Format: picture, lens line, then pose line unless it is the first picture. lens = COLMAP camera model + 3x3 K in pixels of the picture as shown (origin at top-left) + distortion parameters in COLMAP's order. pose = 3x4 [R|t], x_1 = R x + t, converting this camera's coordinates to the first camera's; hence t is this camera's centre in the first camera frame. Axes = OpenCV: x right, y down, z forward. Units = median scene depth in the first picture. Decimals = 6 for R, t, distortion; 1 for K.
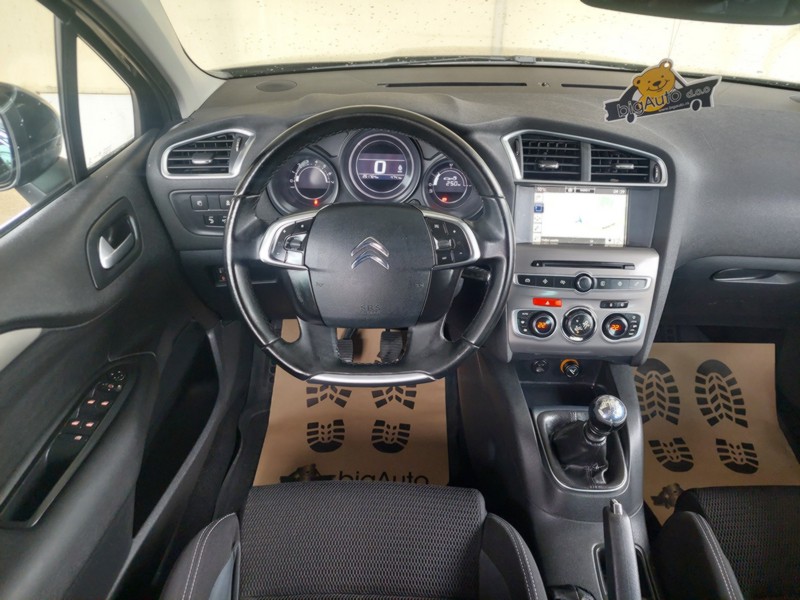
lens RADIAL K [[576.4, 0, 403.2], [0, 576.4, 295.7], [0, 0, 1]] dist [0.036542, -0.025491]
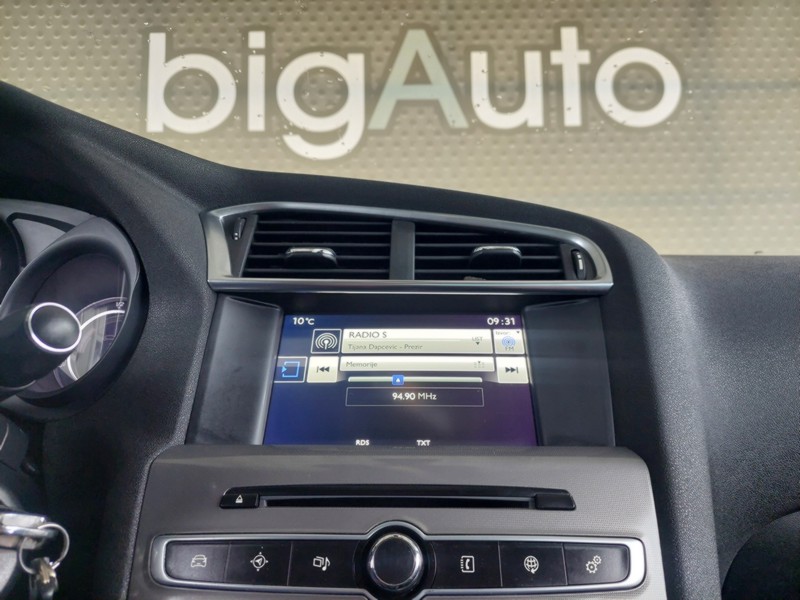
lens RADIAL K [[580.9, 0, 404.1], [0, 580.9, 296.2], [0, 0, 1]] dist [0.037755, -0.027353]
pose [[0.999221, -0.035986, -0.016209, 0.314301], [0.017316, 0.768751, -0.639314, 0.055401], [0.035467, 0.638535, 0.768775, 0.688108]]
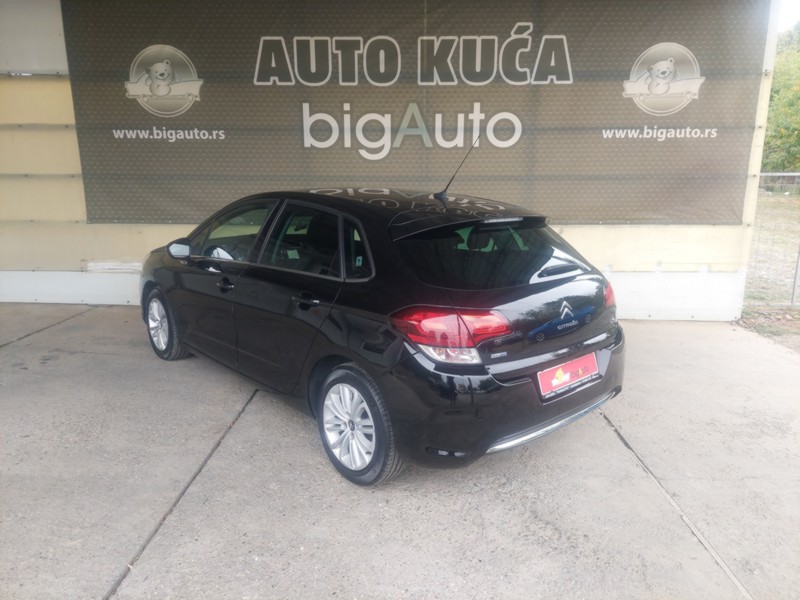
lens RADIAL K [[578.8, 0, 400.0], [0, 578.8, 300.0], [0, 0, 1]] dist [0.035747, -0.024652]
pose [[0.997830, -0.002837, -0.065789, 0.821676], [-0.020855, 0.934030, -0.356585, 2.598476], [0.062461, 0.357183, 0.931944, -5.337788]]
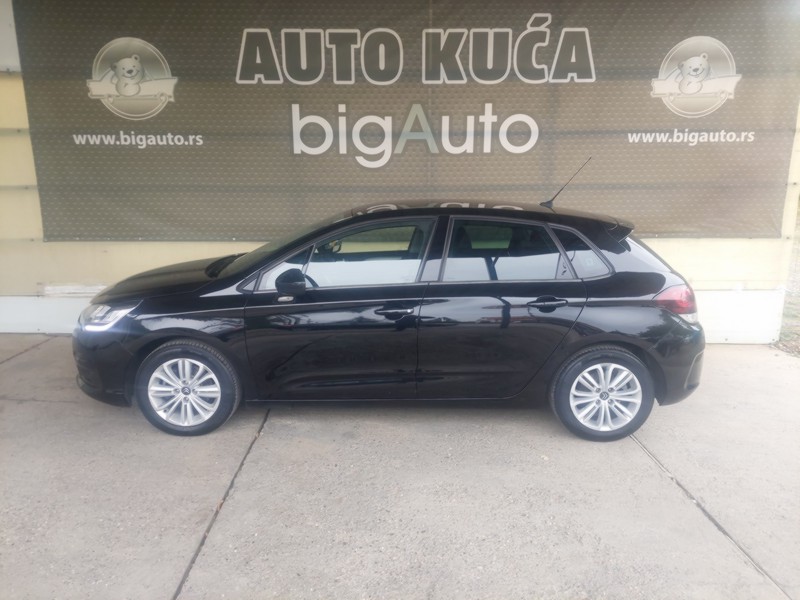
lens RADIAL K [[579.8, 0, 393.2], [0, 579.8, 295.7], [0, 0, 1]] dist [0.039070, -0.024823]
pose [[0.999246, -0.014078, -0.036186, 0.323766], [-0.000265, 0.929457, -0.368930, 1.877124], [0.038827, 0.368661, 0.928753, -4.422436]]
